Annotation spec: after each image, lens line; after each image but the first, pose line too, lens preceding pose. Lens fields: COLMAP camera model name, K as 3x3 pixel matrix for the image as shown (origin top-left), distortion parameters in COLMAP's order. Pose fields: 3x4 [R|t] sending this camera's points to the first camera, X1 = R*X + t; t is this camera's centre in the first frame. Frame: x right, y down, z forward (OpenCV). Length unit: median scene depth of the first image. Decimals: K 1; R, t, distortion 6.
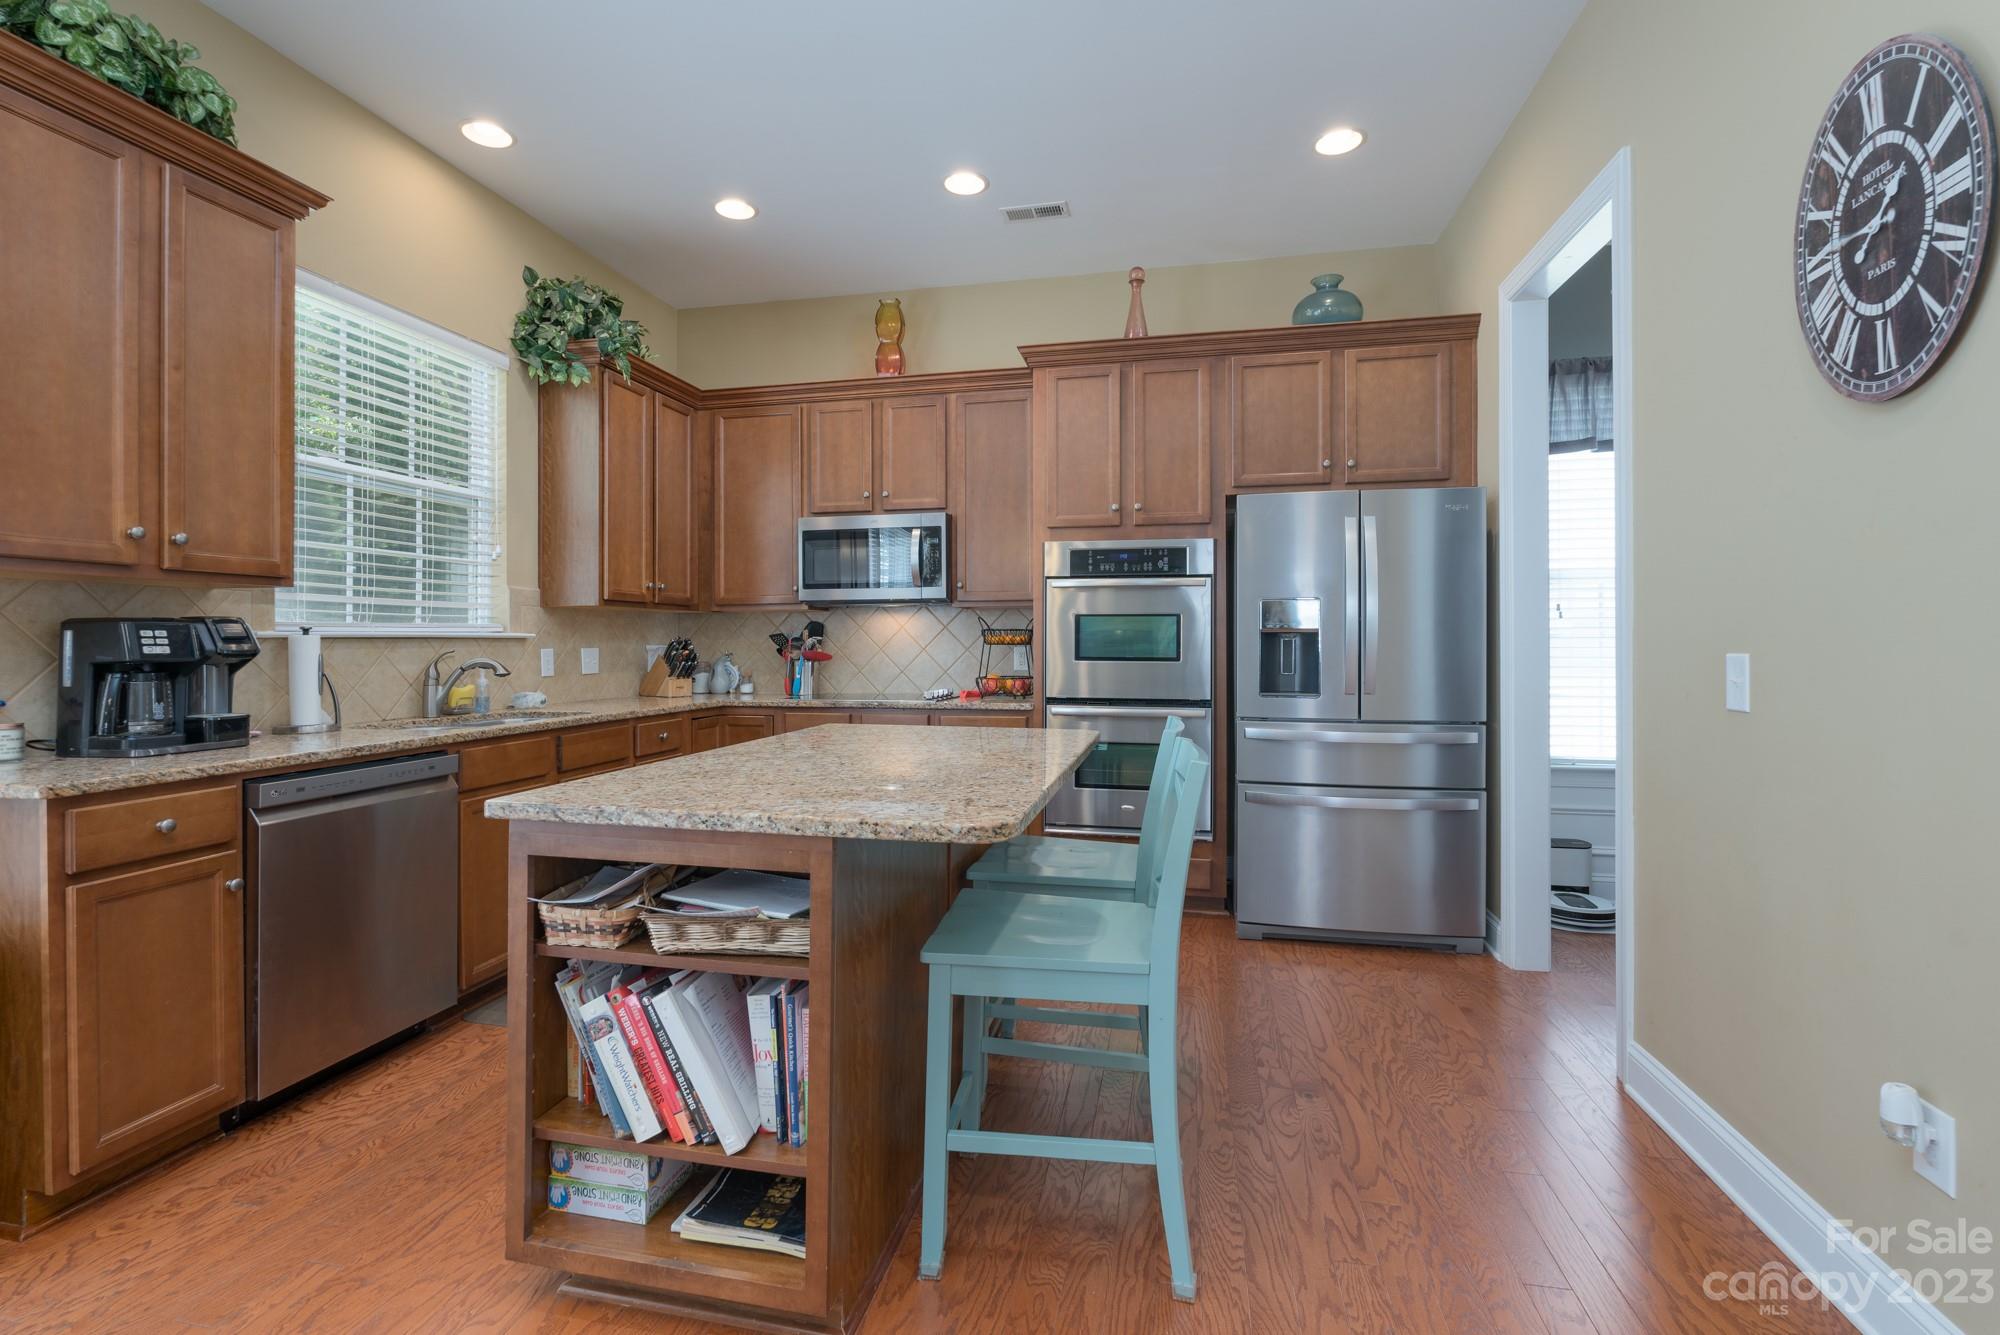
lens RADIAL K [[919.3, 0, 999.2], [0, 919.3, 644.5], [0, 0, 1]] dist [-0.020806, -0.000278]
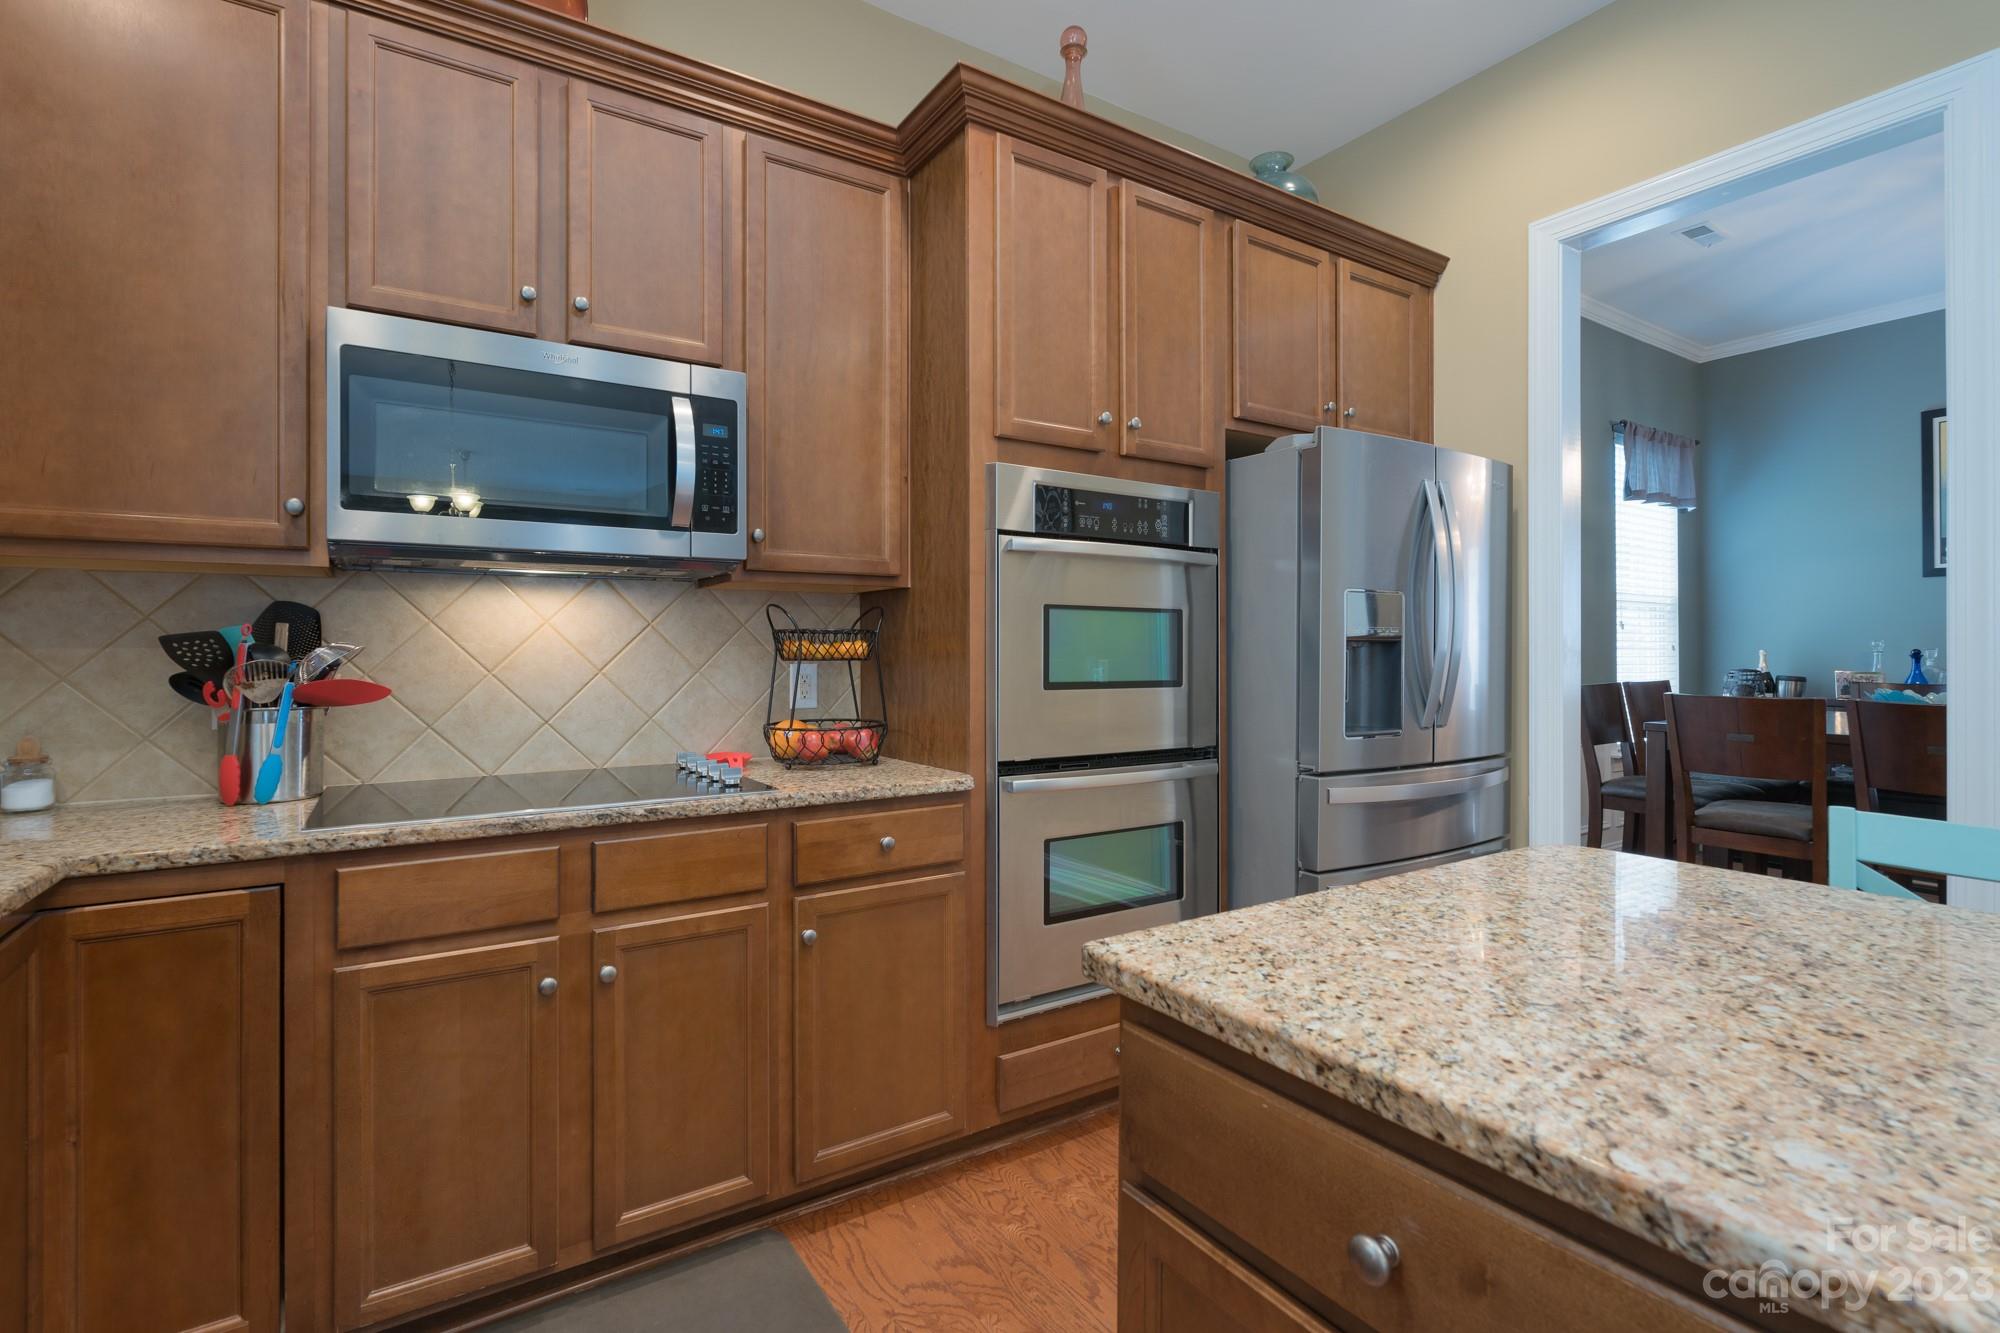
lens RADIAL K [[919.3, 0, 999.2], [0, 919.3, 643.5], [0, 0, 1]] dist [-0.020806, -0.000278]
pose [[0.701142, 0.003773, 0.713011, -0.319518], [0.000120, 0.999985, -0.005410, -0.006780], [-0.713021, 0.003878, 0.701132, 0.640158]]
